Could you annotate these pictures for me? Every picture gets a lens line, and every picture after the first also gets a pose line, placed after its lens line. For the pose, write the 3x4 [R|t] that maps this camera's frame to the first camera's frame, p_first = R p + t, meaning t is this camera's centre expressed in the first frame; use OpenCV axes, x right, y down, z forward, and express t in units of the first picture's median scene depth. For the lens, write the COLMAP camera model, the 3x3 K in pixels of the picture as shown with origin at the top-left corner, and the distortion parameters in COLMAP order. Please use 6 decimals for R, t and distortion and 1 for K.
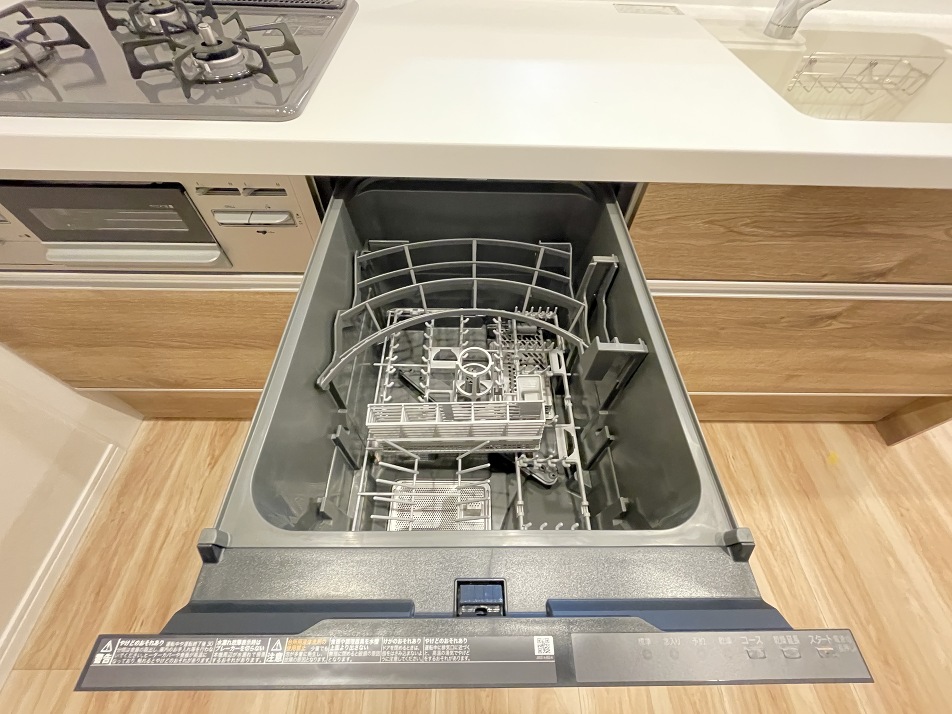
lens RADIAL K [[382.9, 0, 476.0], [0, 382.9, 357.0], [0, 0, 1]] dist [-0.001741, -0.000278]
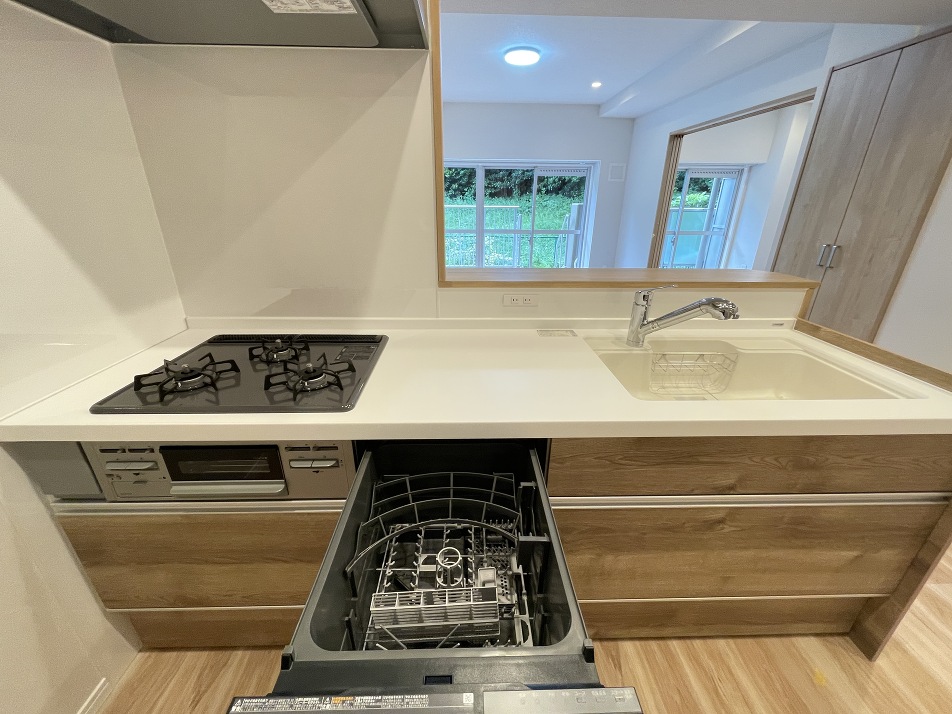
lens RADIAL K [[400.1, 0, 476.0], [0, 400.1, 357.0], [0, 0, 1]] dist [0.000571, -0.000160]
pose [[0.999663, -0.025617, 0.004109, 0.096658], [0.023992, 0.852487, -0.522198, 0.136571], [0.009874, 0.522121, 0.852814, -0.602427]]
